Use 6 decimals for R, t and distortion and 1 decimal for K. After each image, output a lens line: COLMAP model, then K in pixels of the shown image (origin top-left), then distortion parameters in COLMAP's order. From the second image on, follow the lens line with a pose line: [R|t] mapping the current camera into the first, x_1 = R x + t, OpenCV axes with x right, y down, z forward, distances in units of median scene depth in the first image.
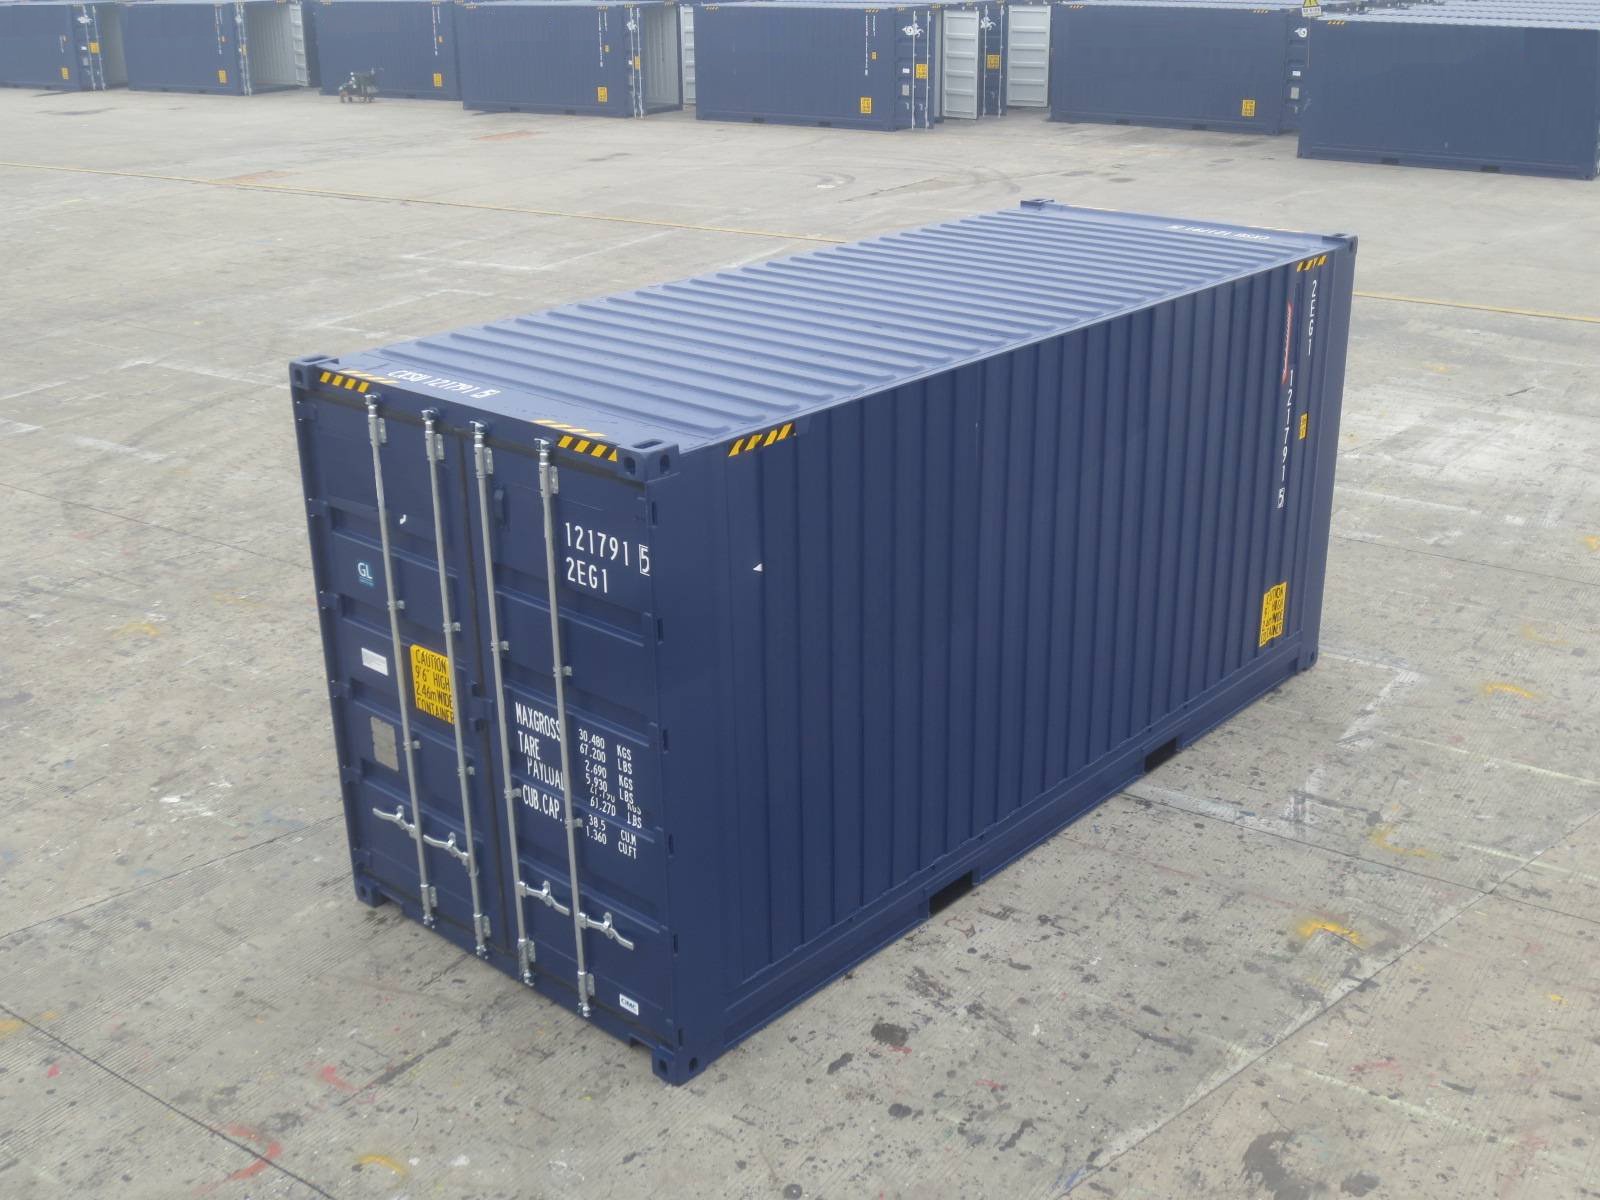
lens RADIAL K [[1739.9, 0, 800.0], [0, 1739.9, 600.0], [0, 0, 1]] dist [-0.074174, 0.003384]
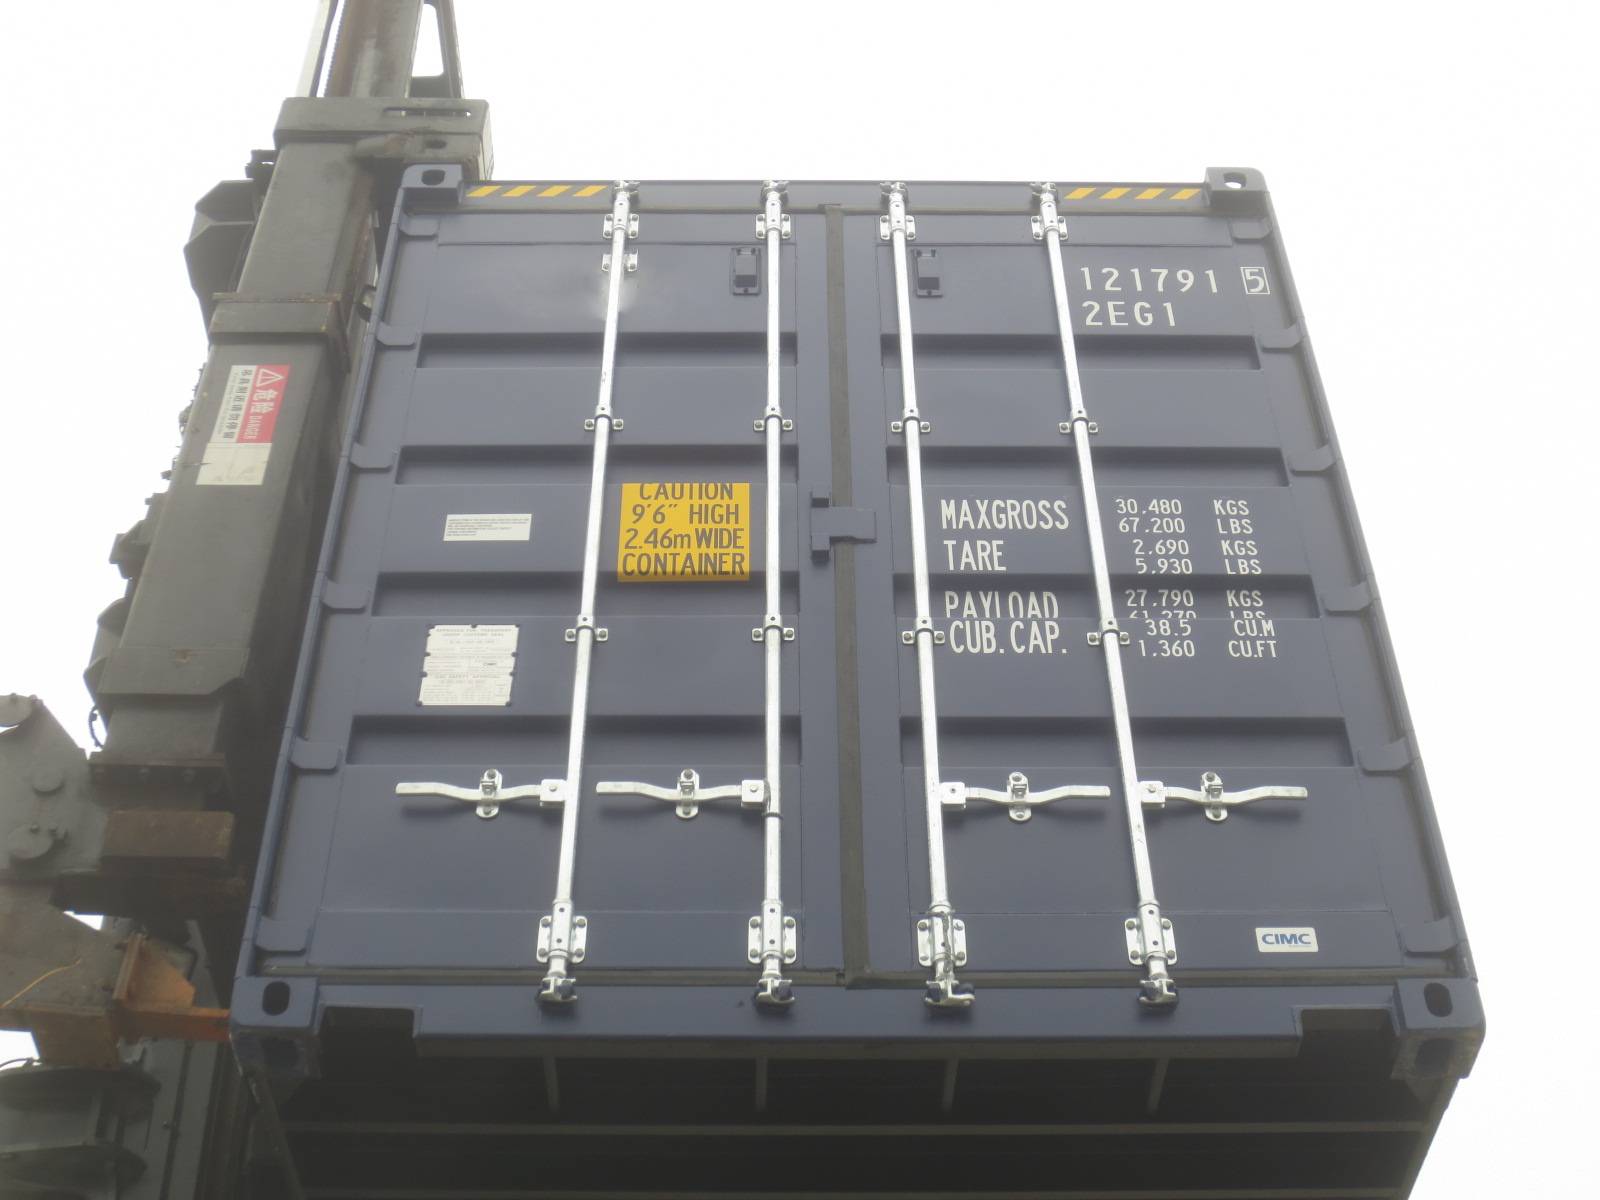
lens RADIAL K [[2260.0, 0, 800.0], [0, 2260.0, 600.0], [0, 0, 1]] dist [-0.033335, -0.022477]
pose [[0.732182, 0.487170, 0.475999, -0.513952], [0.250856, 0.456851, -0.853439, 0.661984], [-0.633230, 0.744280, 0.212289, 0.891852]]
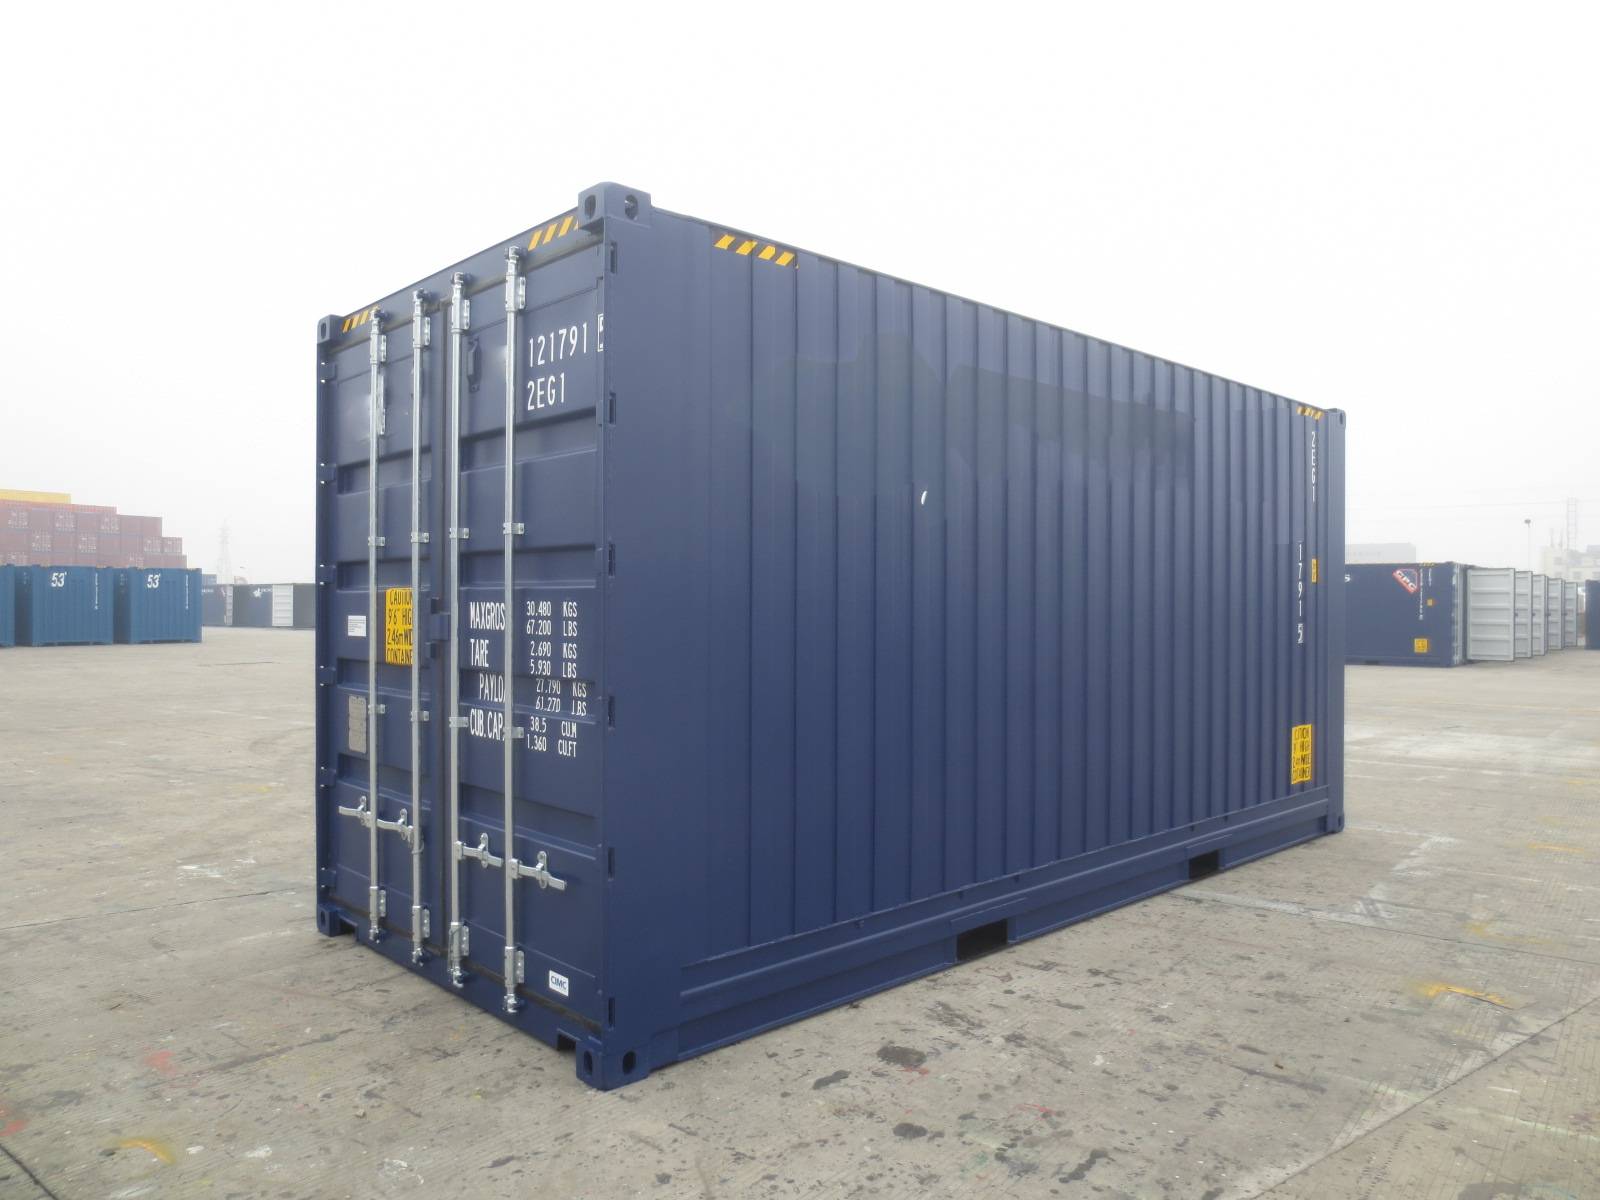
lens RADIAL K [[1134.5, 0, 800.0], [0, 1134.5, 600.0], [0, 0, 1]] dist [-0.043858, 0.027718]
pose [[0.996893, 0.019040, -0.076431, 0.042608], [-0.045790, 0.929619, -0.365666, 0.253890], [0.064089, 0.368030, 0.927603, 0.482636]]
